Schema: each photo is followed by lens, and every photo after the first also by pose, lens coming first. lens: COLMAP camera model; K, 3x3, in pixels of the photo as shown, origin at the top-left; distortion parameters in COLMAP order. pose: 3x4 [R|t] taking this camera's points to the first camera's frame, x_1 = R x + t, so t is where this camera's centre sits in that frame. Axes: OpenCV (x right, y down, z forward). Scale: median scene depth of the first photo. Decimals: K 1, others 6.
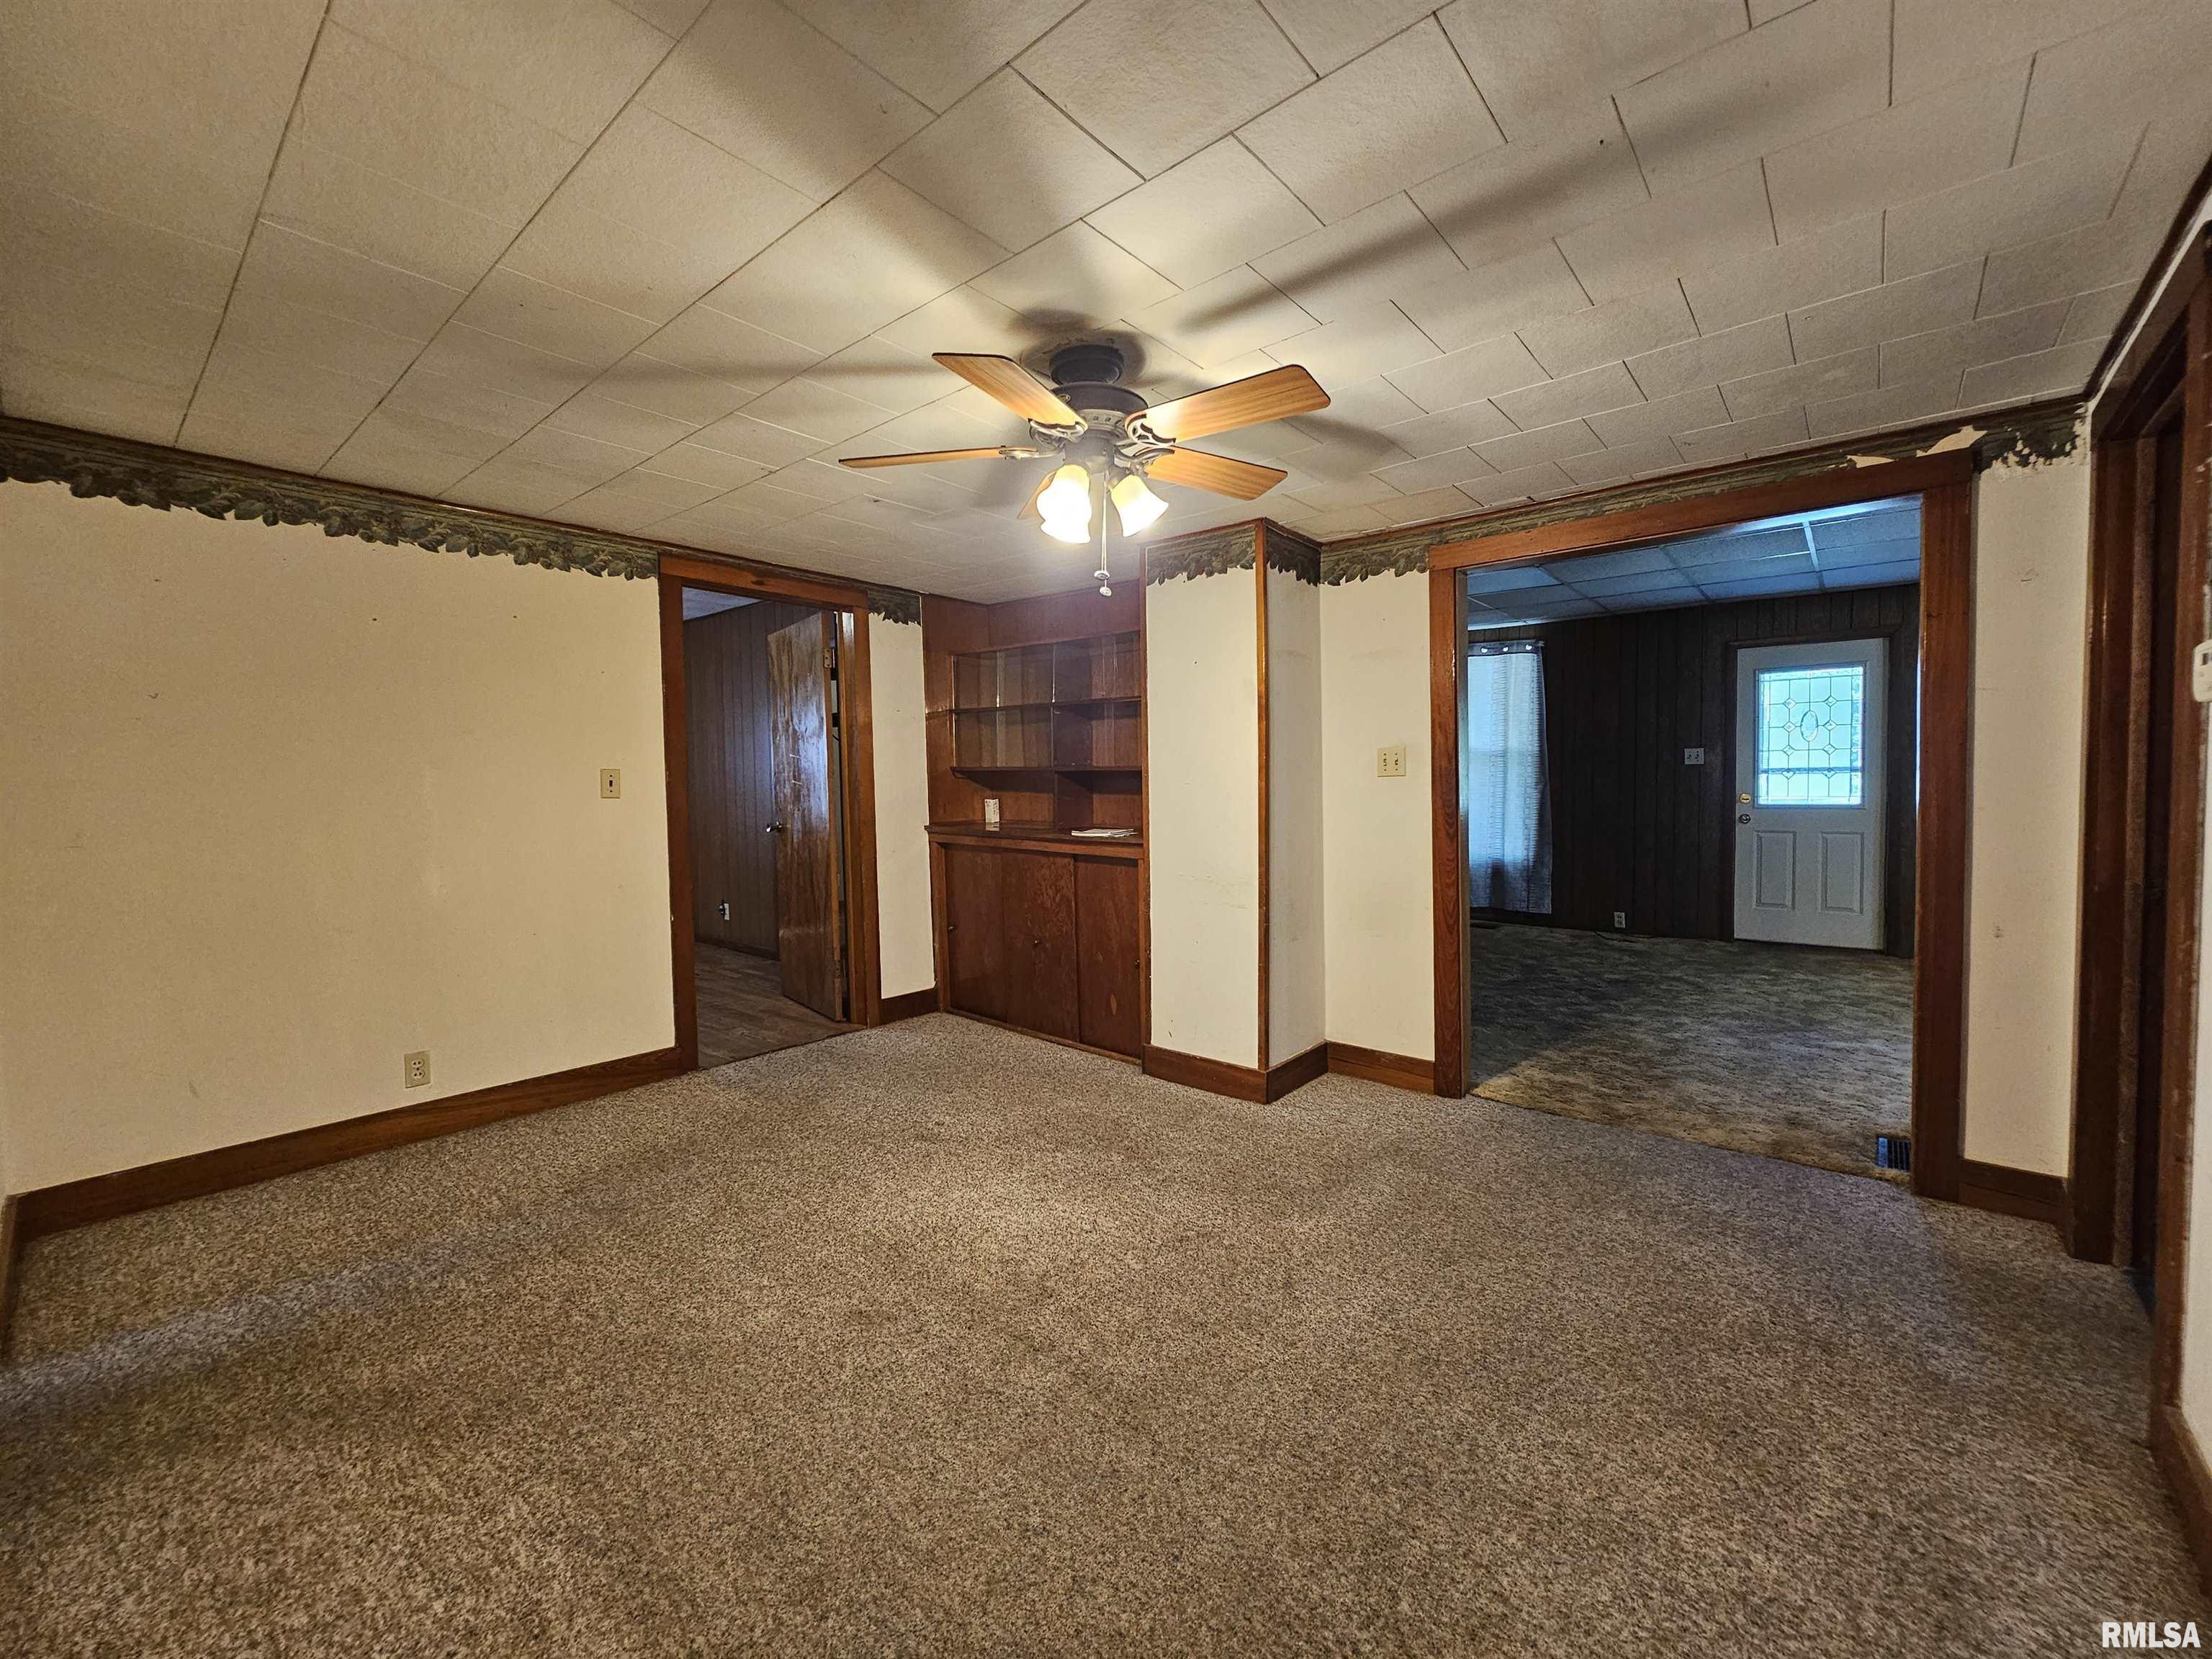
lens RADIAL K [[900.0, 0, 1111.9], [0, 900.0, 819.6], [0, 0, 1]] dist [-0.000858, 0.000129]
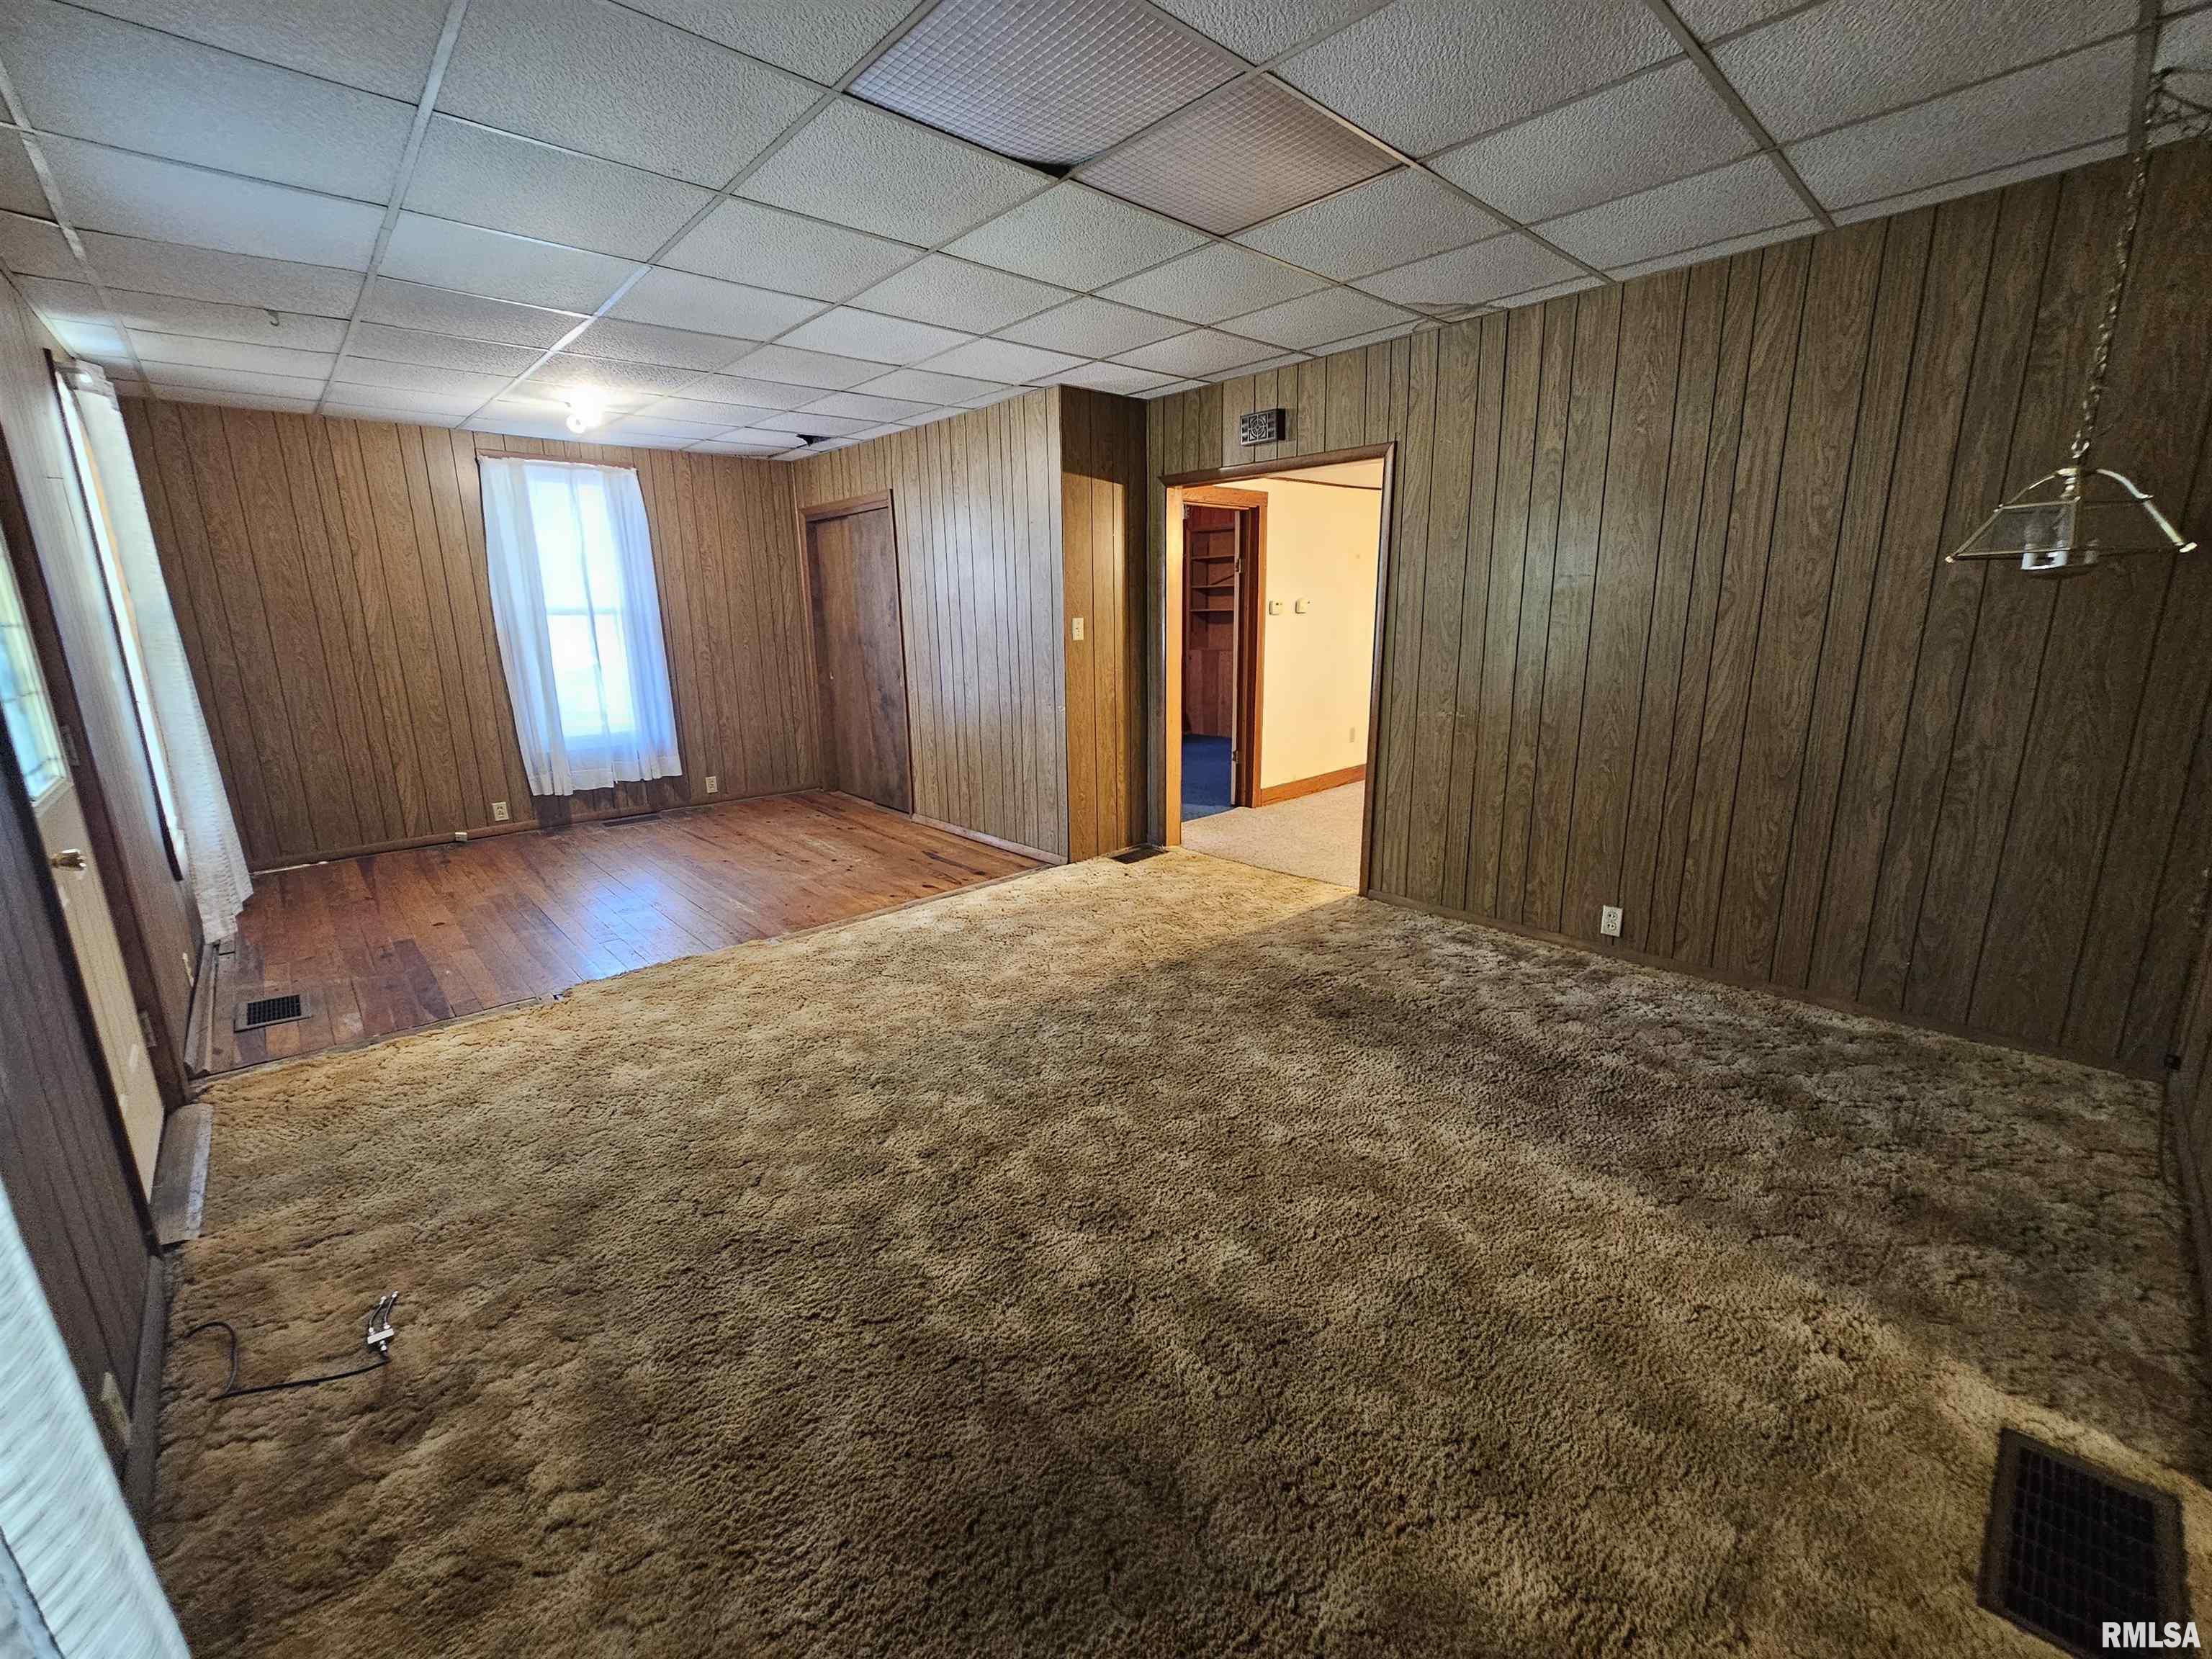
lens RADIAL K [[900.0, 0, 1111.9], [0, 900.0, 819.6], [0, 0, 1]] dist [-0.000858, 0.000129]
pose [[-0.992415, -0.001097, 0.122927, 0.611861], [0.031740, 0.963769, 0.264844, -0.151780], [-0.118764, 0.266737, -0.956424, 2.314548]]
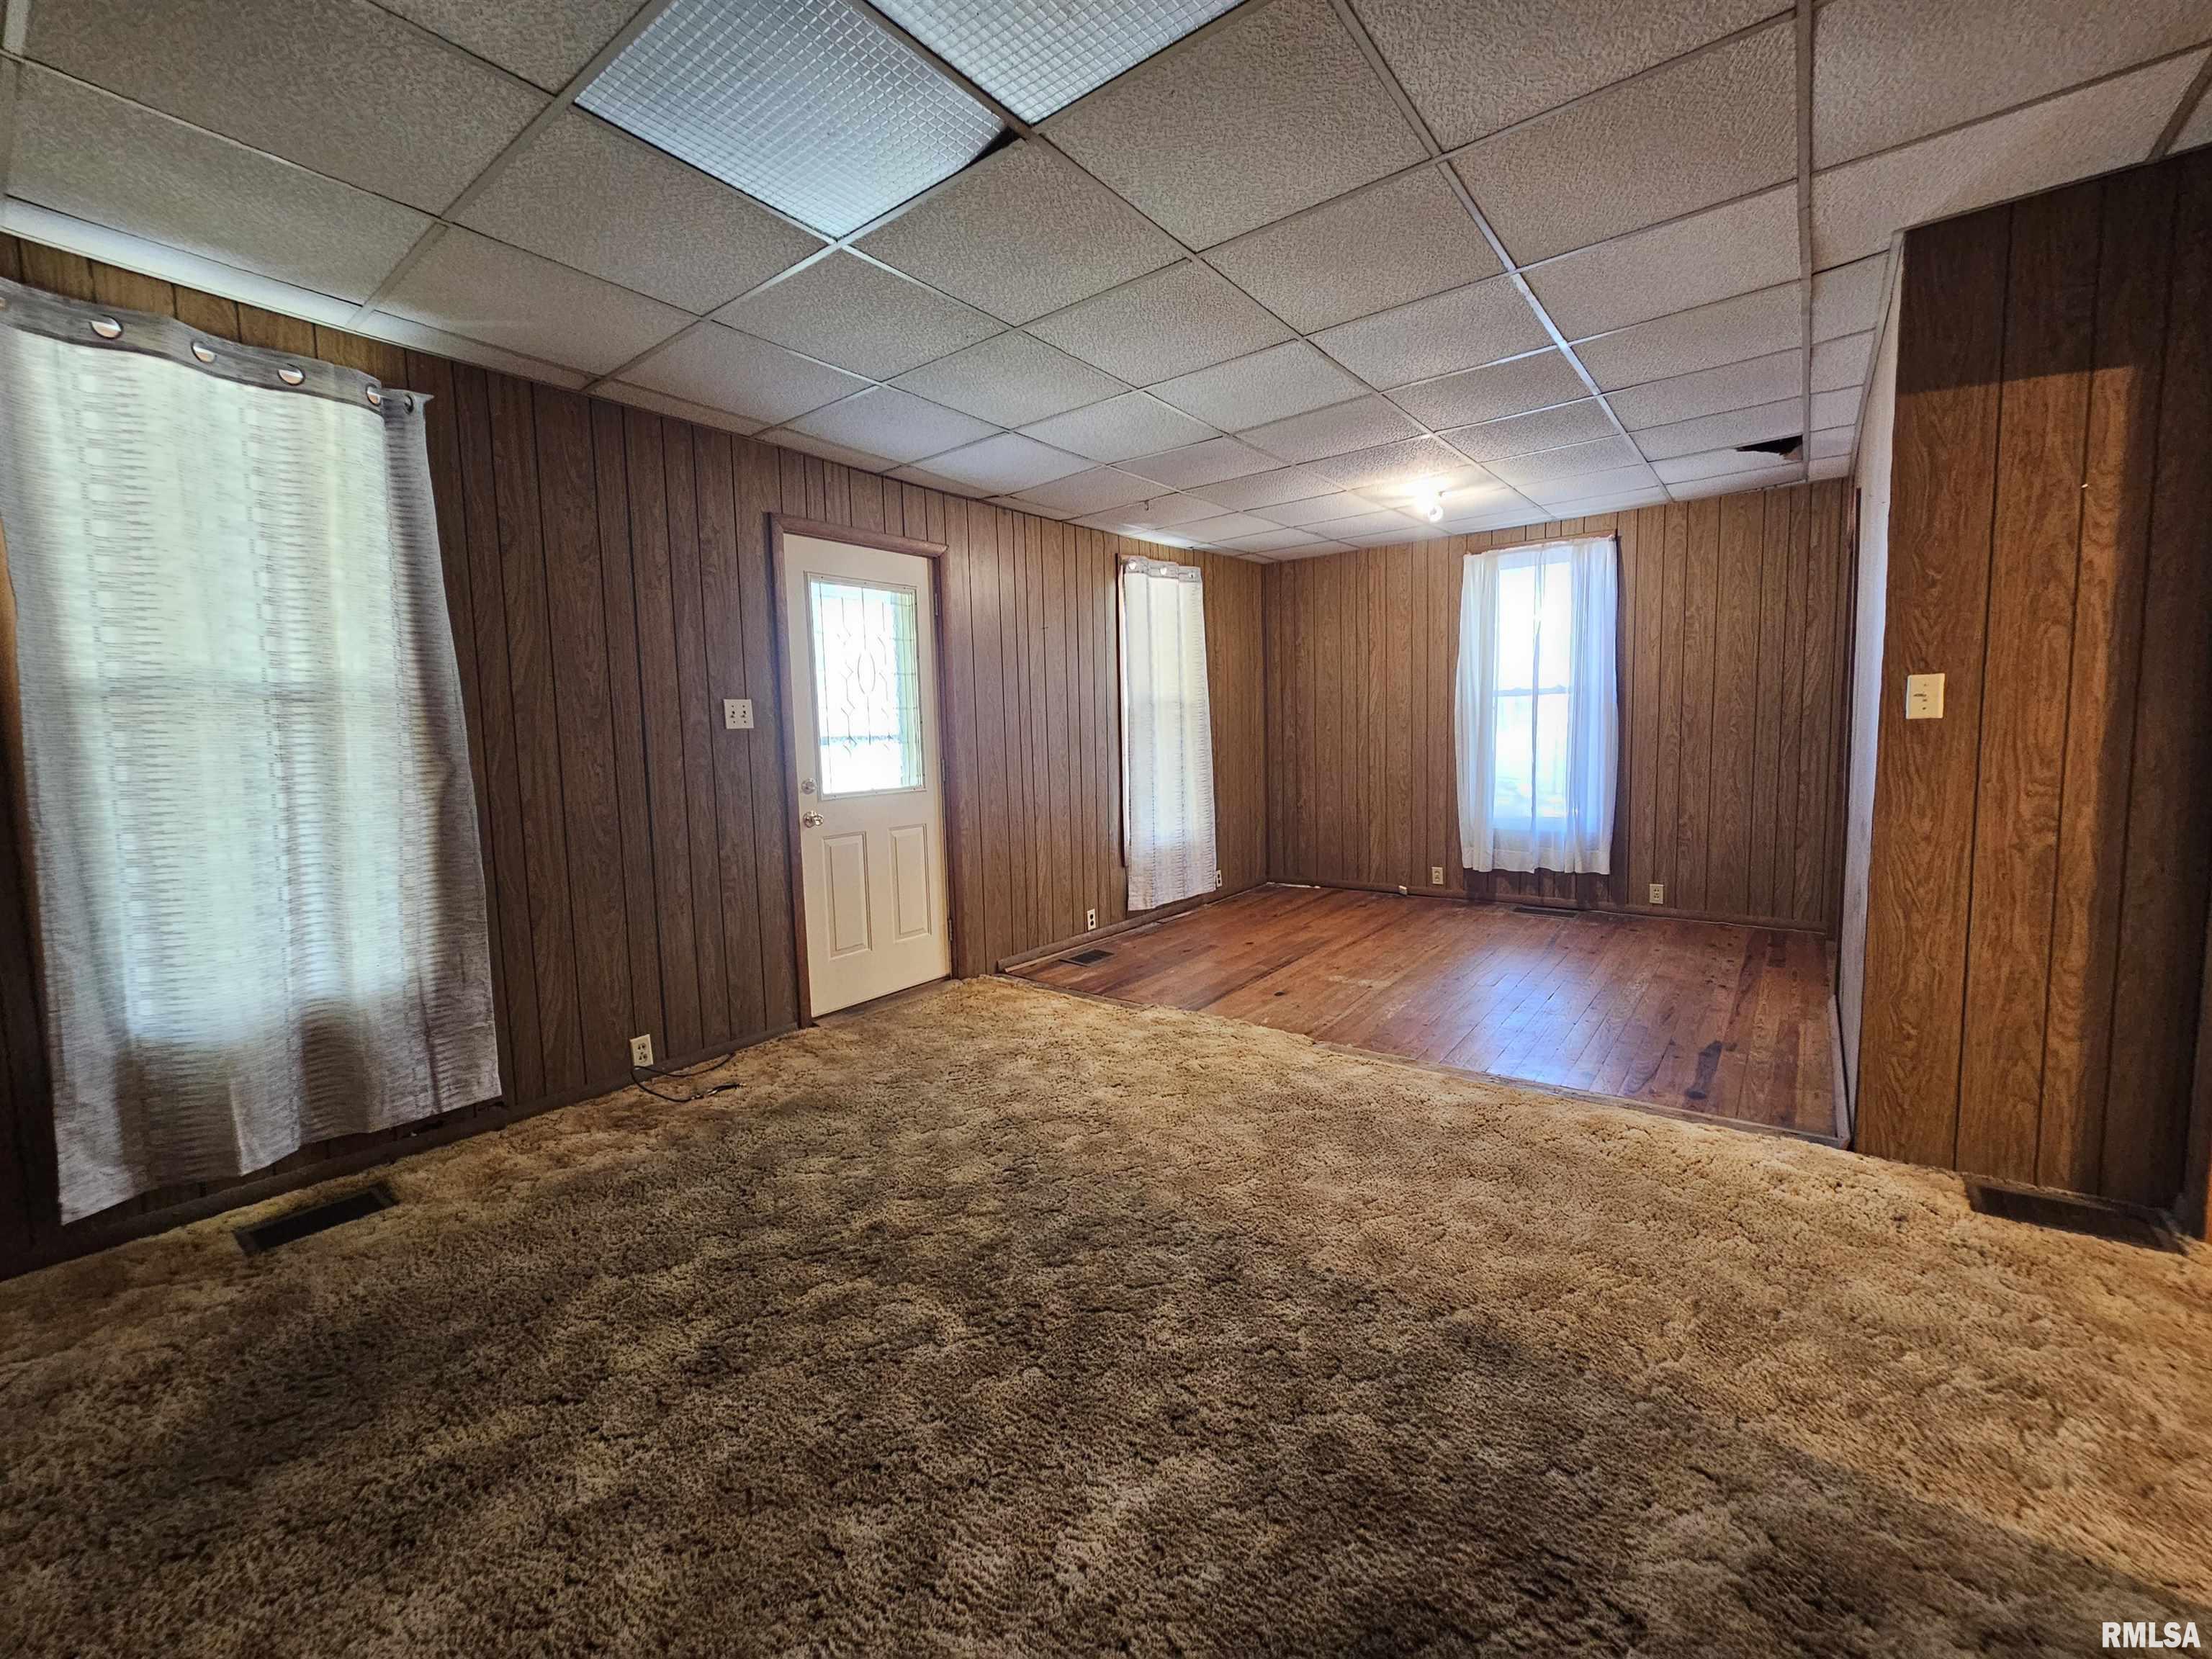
lens RADIAL K [[906.1, 0, 1119.6], [0, 906.1, 808.1], [0, 0, 1]] dist [-0.001568, -0.000399]
pose [[-0.056444, -0.072243, 0.995789, 0.159422], [0.068046, 0.994781, 0.076027, -0.075877], [-0.996084, 0.072050, -0.051234, 1.547278]]
